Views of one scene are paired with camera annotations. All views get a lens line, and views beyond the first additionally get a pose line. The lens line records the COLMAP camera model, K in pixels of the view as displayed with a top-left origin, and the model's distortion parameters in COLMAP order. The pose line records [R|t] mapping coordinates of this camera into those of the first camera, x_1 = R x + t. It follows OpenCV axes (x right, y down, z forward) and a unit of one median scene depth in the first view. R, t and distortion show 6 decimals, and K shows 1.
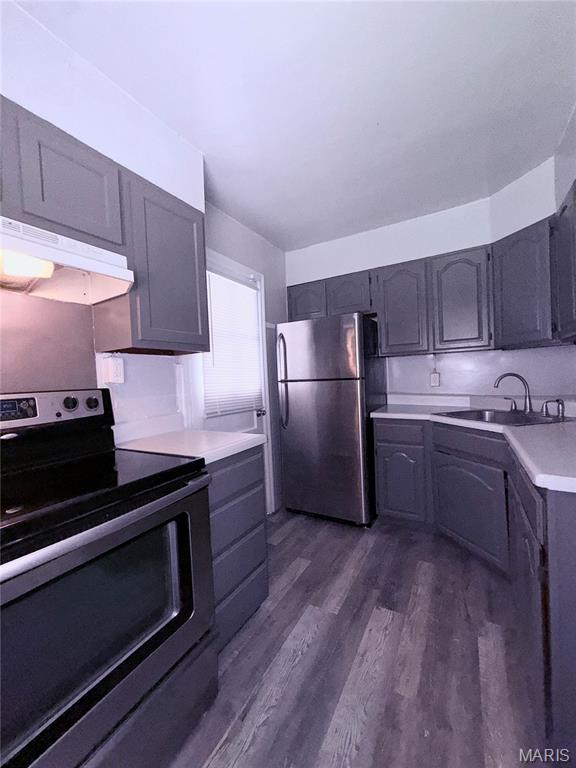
lens RADIAL K [[306.9, 0, 288.0], [0, 306.9, 384.0], [0, 0, 1]] dist [0.001337, 0.000206]
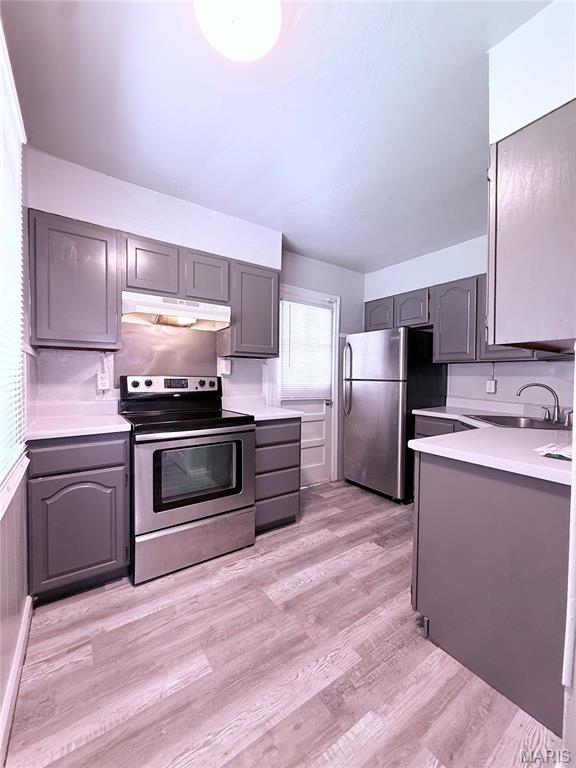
lens RADIAL K [[306.9, 0, 288.0], [0, 306.9, 384.0], [0, 0, 1]] dist [0.001337, 0.000206]
pose [[0.904815, 0.063116, -0.421100, 0.356880], [-0.059651, 0.997990, 0.021412, -0.004017], [0.421605, 0.005745, 0.906761, -0.319852]]
